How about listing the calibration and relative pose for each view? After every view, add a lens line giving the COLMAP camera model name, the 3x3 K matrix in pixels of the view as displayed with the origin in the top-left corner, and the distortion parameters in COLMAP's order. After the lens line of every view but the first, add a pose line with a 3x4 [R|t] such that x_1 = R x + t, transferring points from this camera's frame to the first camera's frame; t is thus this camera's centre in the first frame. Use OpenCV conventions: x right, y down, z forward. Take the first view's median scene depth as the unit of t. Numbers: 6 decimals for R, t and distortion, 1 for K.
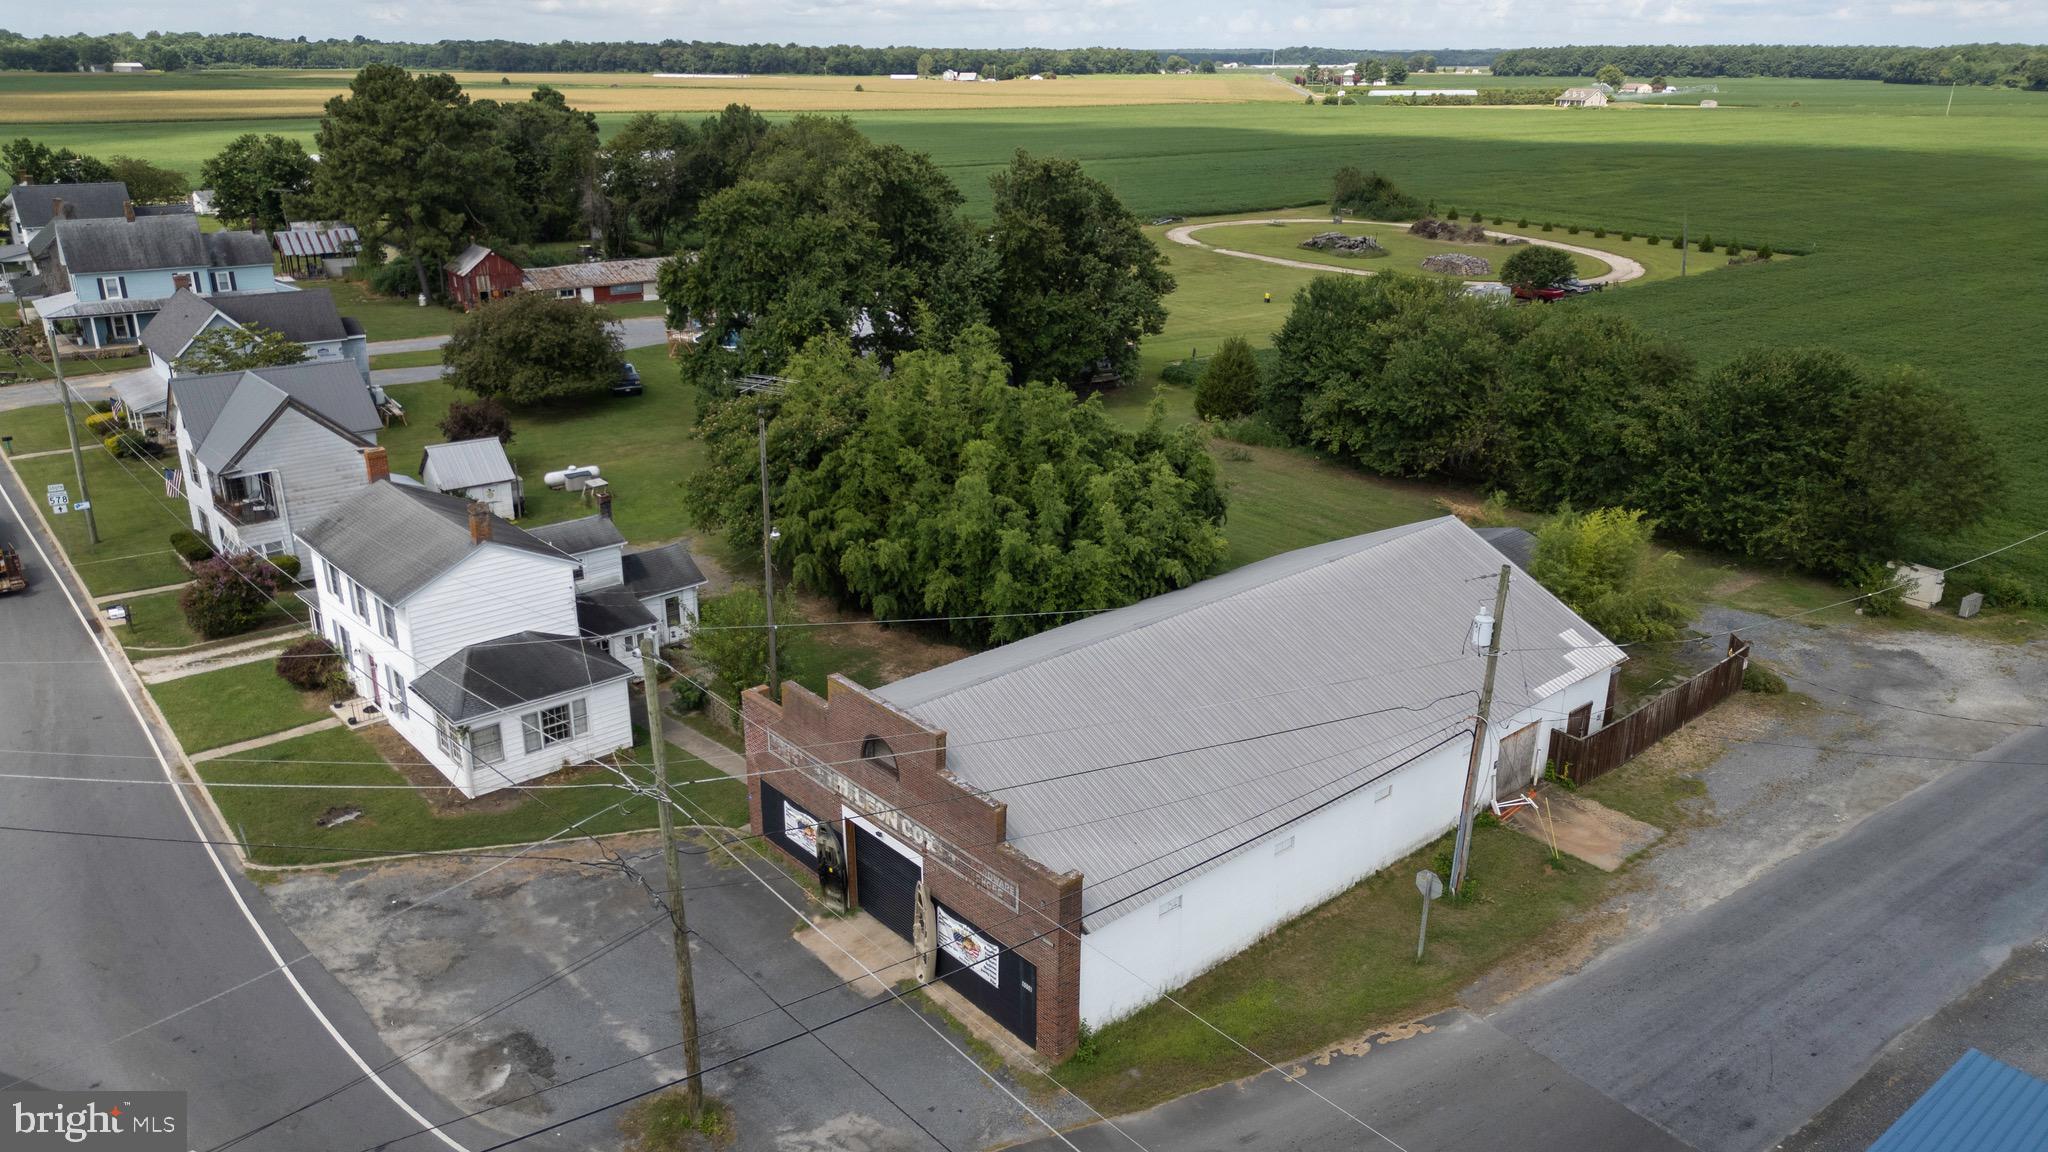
lens RADIAL K [[1438.8, 0, 1018.0], [0, 1438.8, 528.8], [0, 0, 1]] dist [0.052619, -0.040979]
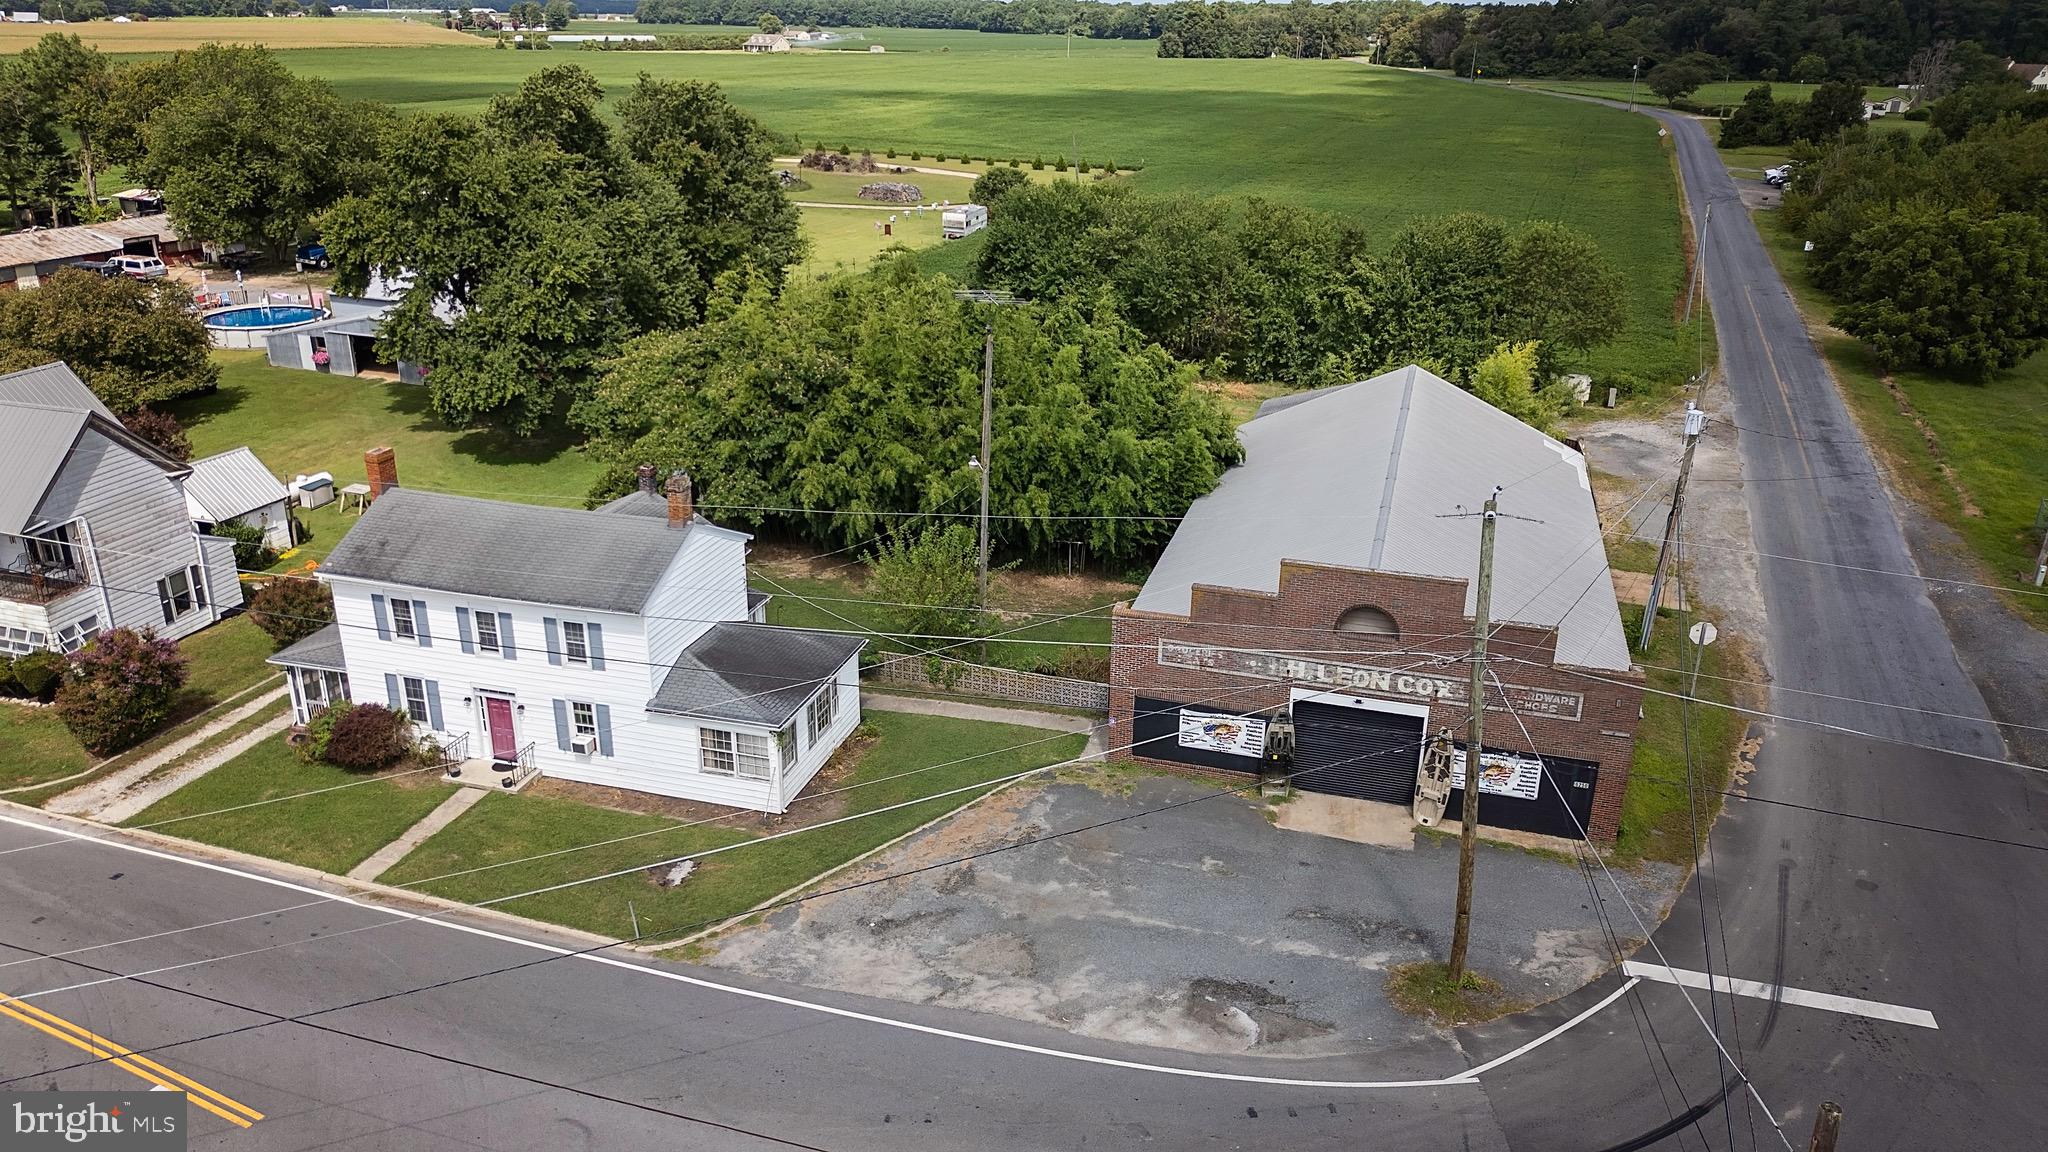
lens RADIAL K [[1423.0, 0, 1013.5], [0, 1423.0, 568.2], [0, 0, 1]] dist [0.055700, -0.039092]
pose [[0.848674, -0.189615, 0.493759, -0.508470], [0.160344, 0.981834, 0.101446, -0.015395], [-0.504026, -0.006924, 0.863661, 0.160055]]
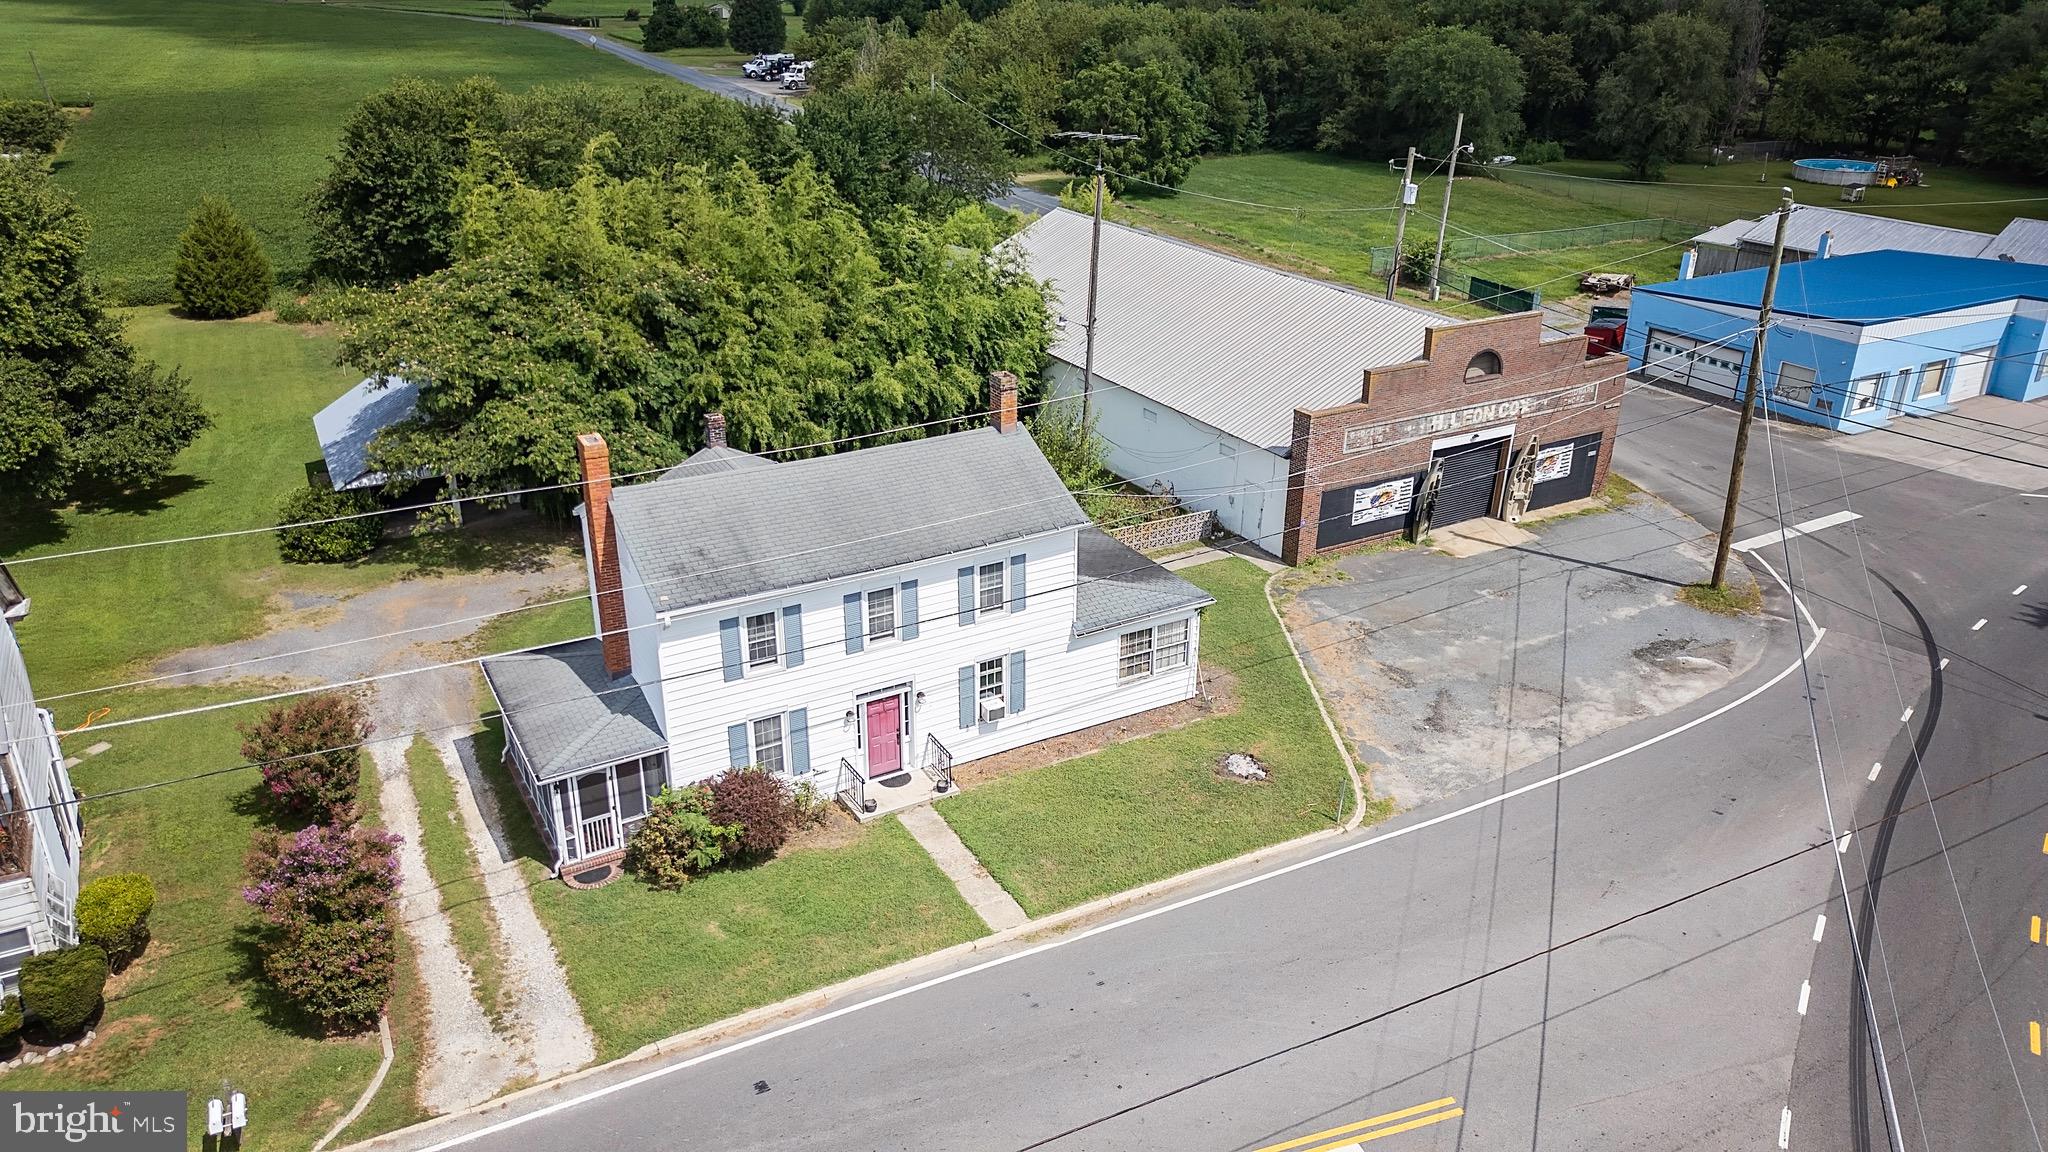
lens RADIAL K [[1423.0, 0, 1013.5], [0, 1423.0, 568.2], [0, 0, 1]] dist [0.055700, -0.039092]
pose [[0.209283, -0.393338, 0.895257, -0.842568], [0.299664, 0.897280, 0.324175, -0.127549], [-0.930807, 0.200432, 0.305655, 0.656421]]
